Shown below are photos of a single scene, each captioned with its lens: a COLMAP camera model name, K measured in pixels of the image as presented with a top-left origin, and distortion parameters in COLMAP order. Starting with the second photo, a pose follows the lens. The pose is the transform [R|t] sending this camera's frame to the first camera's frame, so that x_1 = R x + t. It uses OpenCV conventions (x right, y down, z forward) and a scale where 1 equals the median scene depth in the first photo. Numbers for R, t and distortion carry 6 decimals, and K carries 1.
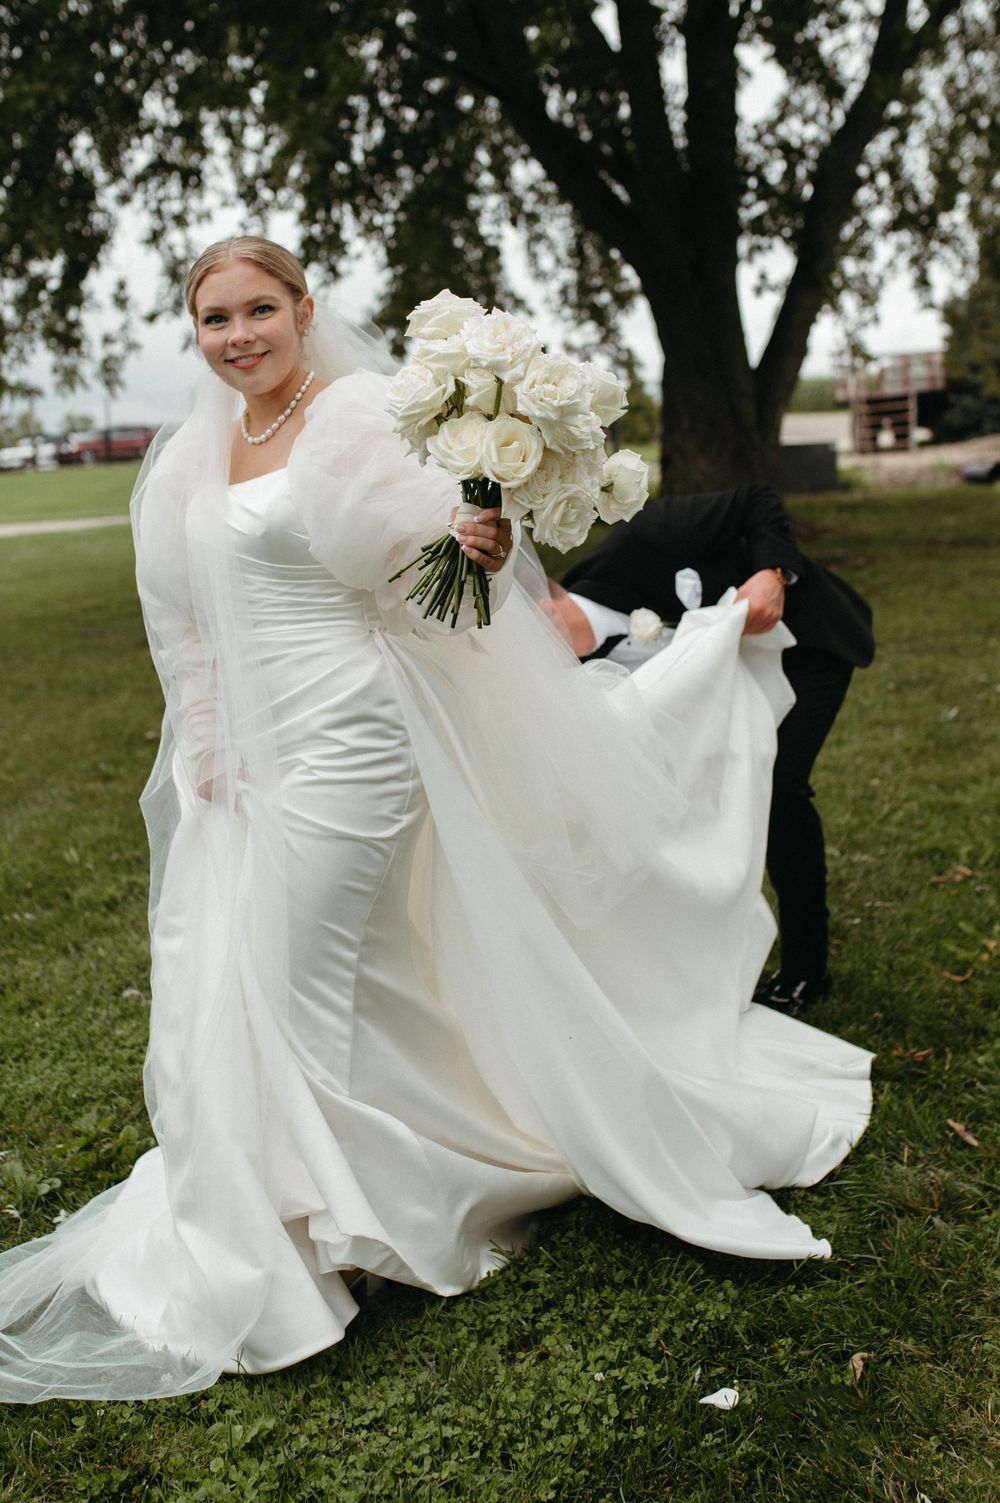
lens RADIAL K [[1847.1, 0, 486.8], [0, 1847.1, 701.7], [0, 0, 1]] dist [0.010756, 0.025335]
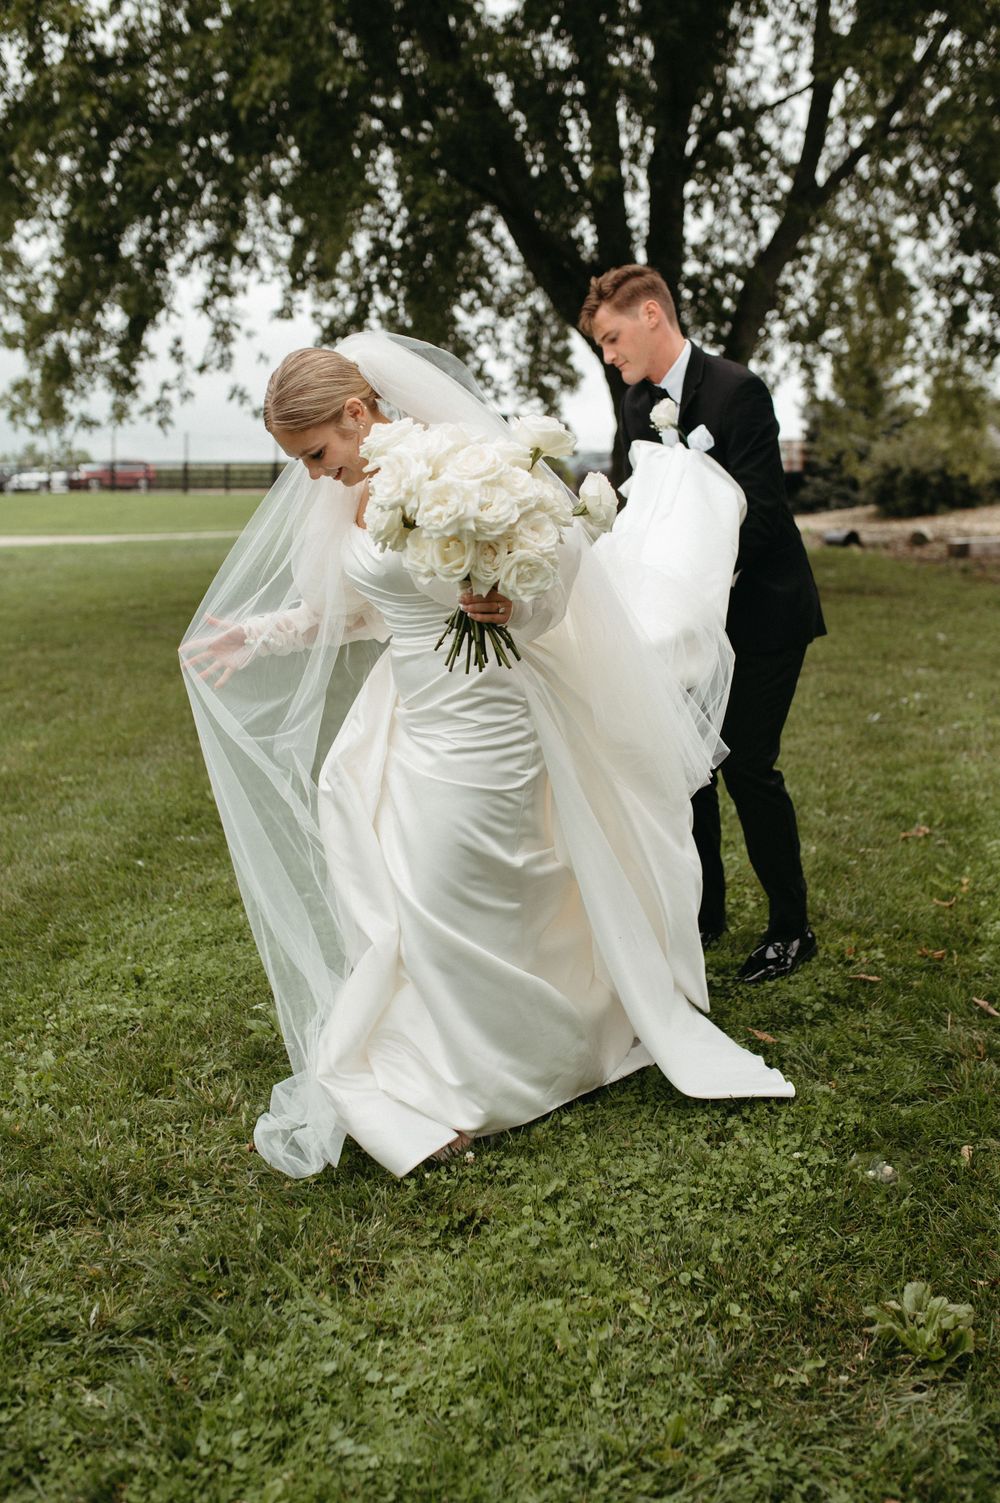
lens RADIAL K [[1551.9, 0, 438.5], [0, 1551.9, 768.6], [0, 0, 1]] dist [0.011208, 0.016843]
pose [[0.994451, 0.043776, 0.095663, -0.230006], [-0.046615, 0.998530, 0.027651, 0.038946], [-0.094312, -0.031957, 0.995030, -0.086794]]
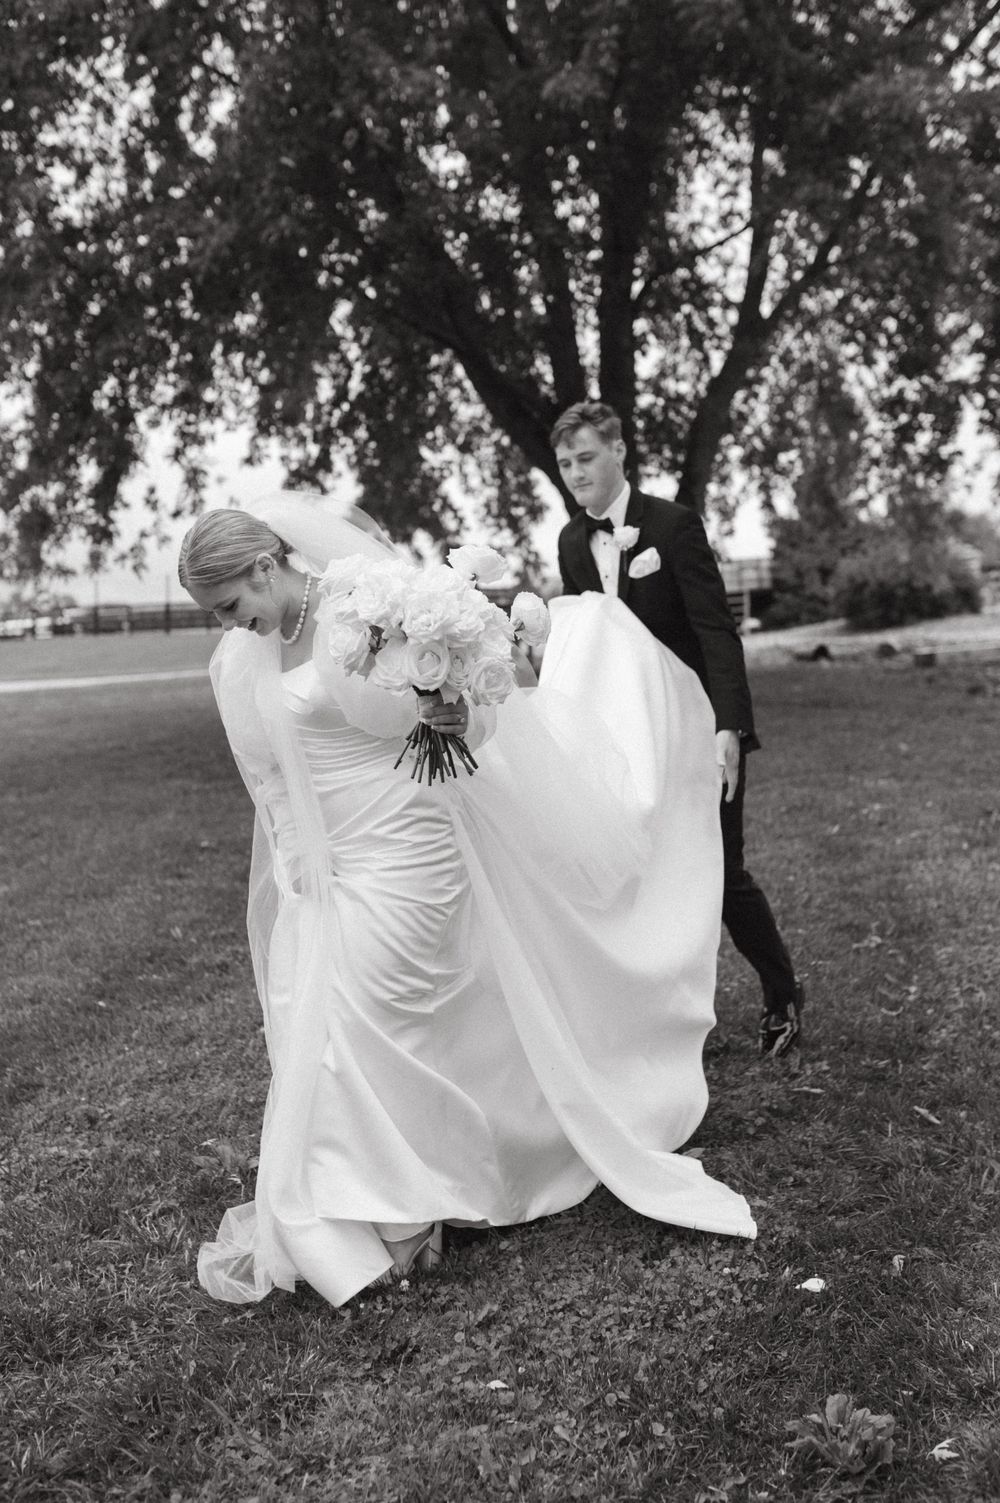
lens RADIAL K [[1567.0, 0, 445.3], [0, 1567.0, 752.5], [0, 0, 1]] dist [0.018603, -0.003318]
pose [[0.996006, 0.012537, 0.088400, -0.182190], [-0.007072, 0.998060, -0.061862, 0.033388], [-0.089004, 0.060990, 0.994162, -0.131724]]
